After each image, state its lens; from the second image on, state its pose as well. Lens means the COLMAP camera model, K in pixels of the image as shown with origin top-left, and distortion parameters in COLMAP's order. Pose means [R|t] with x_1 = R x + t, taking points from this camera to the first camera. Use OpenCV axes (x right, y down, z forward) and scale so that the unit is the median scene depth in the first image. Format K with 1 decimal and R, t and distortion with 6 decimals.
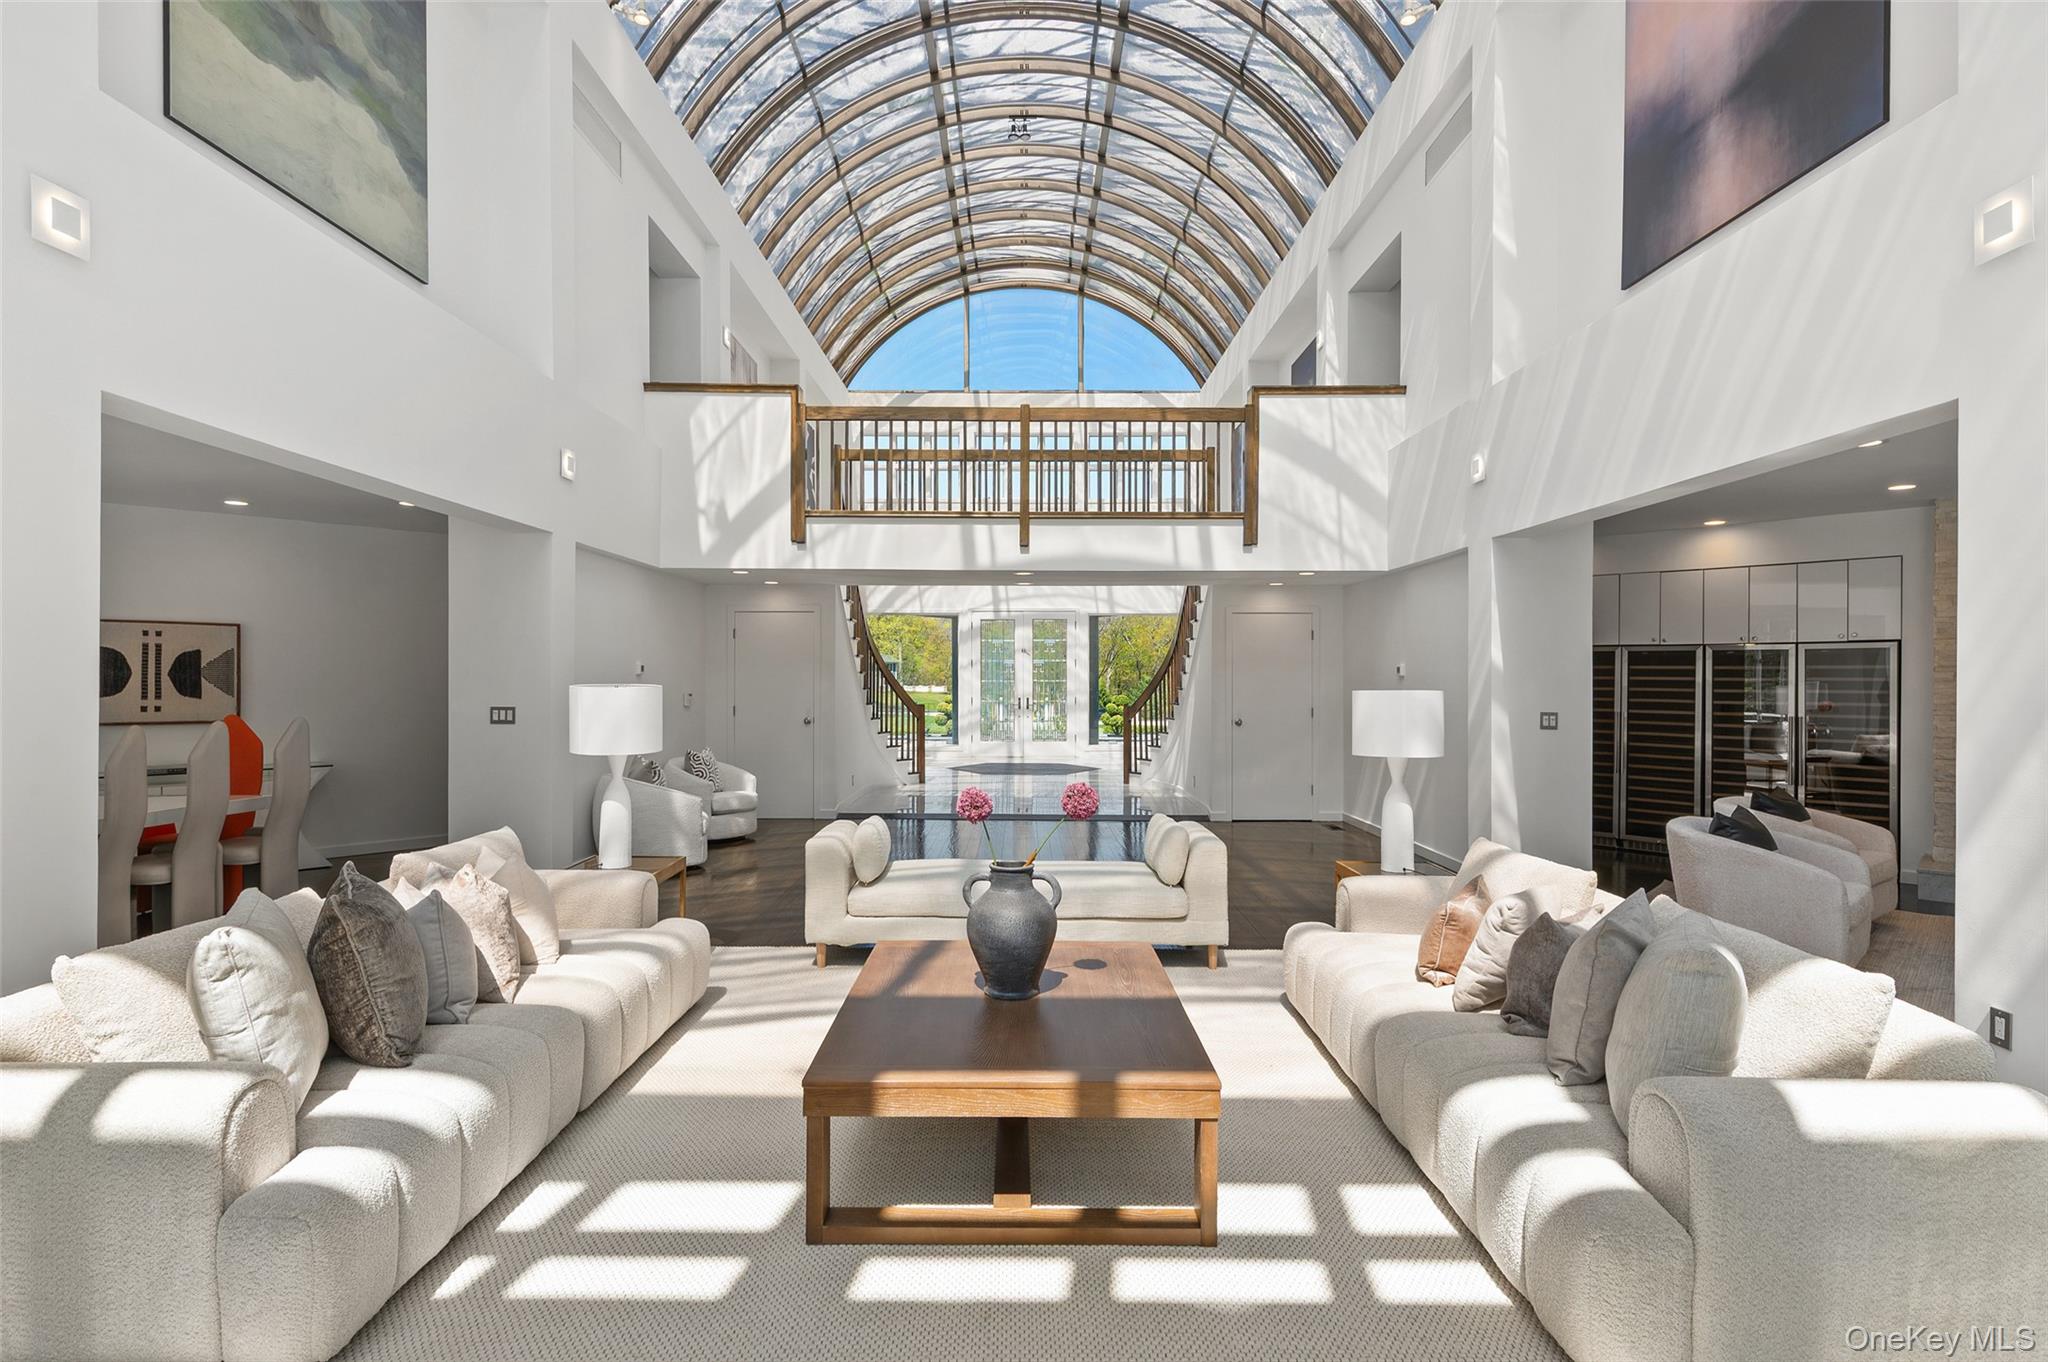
lens RADIAL K [[1005.6, 0, 1028.2], [0, 1005.6, 694.4], [0, 0, 1]] dist [-0.018945, -0.002702]
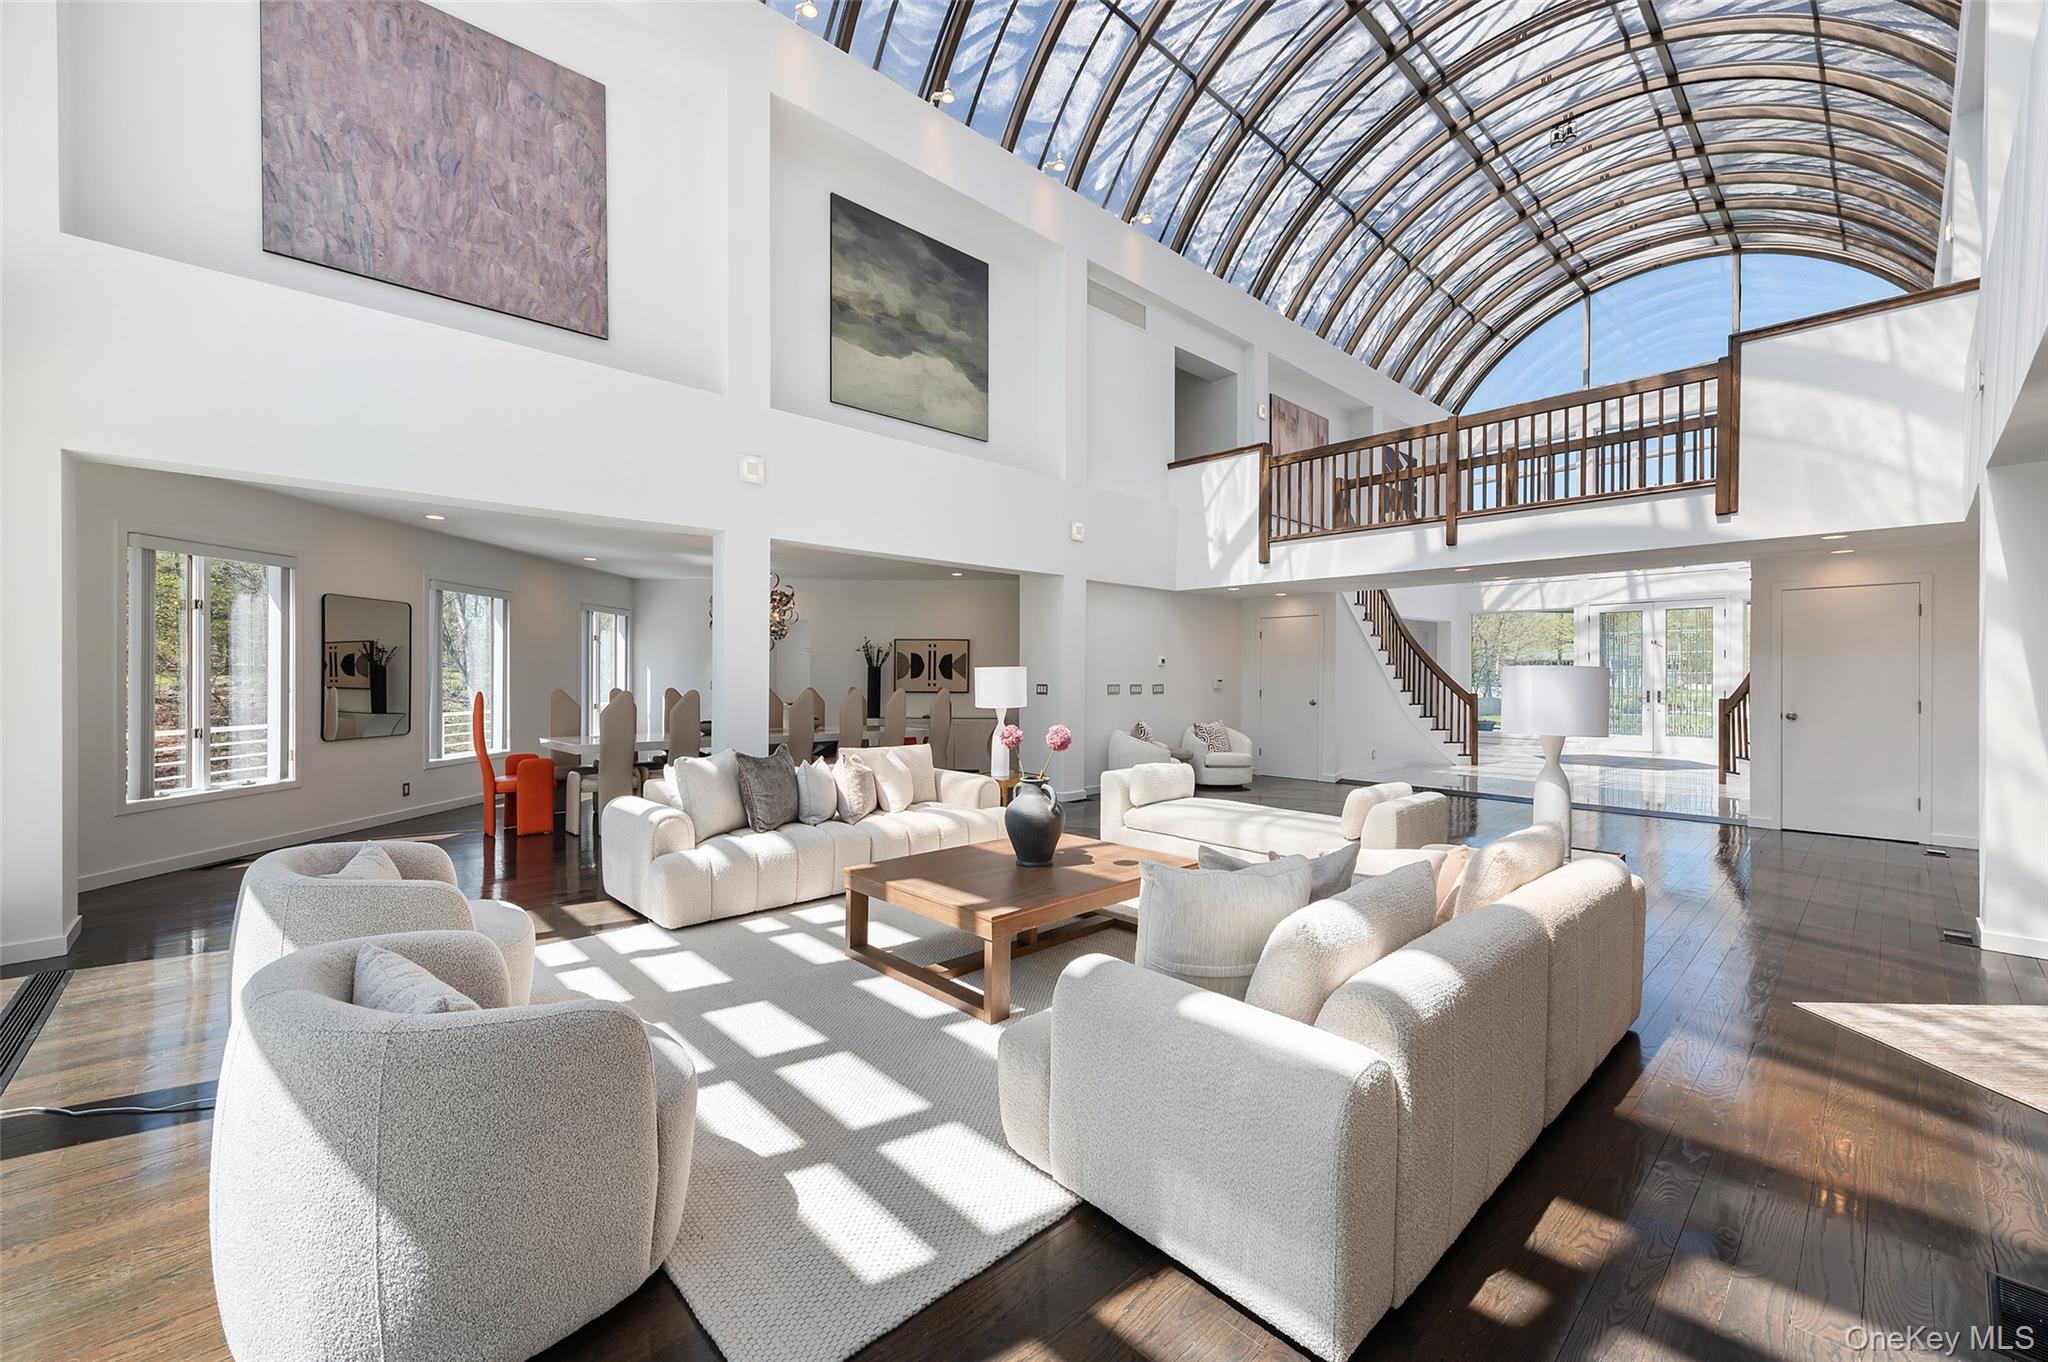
lens RADIAL K [[811.5, 0, 1019.6], [0, 811.5, 674.0], [0, 0, 1]] dist [-0.006697, -0.001067]
pose [[0.674257, -0.001623, -0.738495, 0.249177], [-0.012514, 0.999829, -0.013623, 0.008636], [0.738391, 0.018427, 0.674121, 0.042118]]
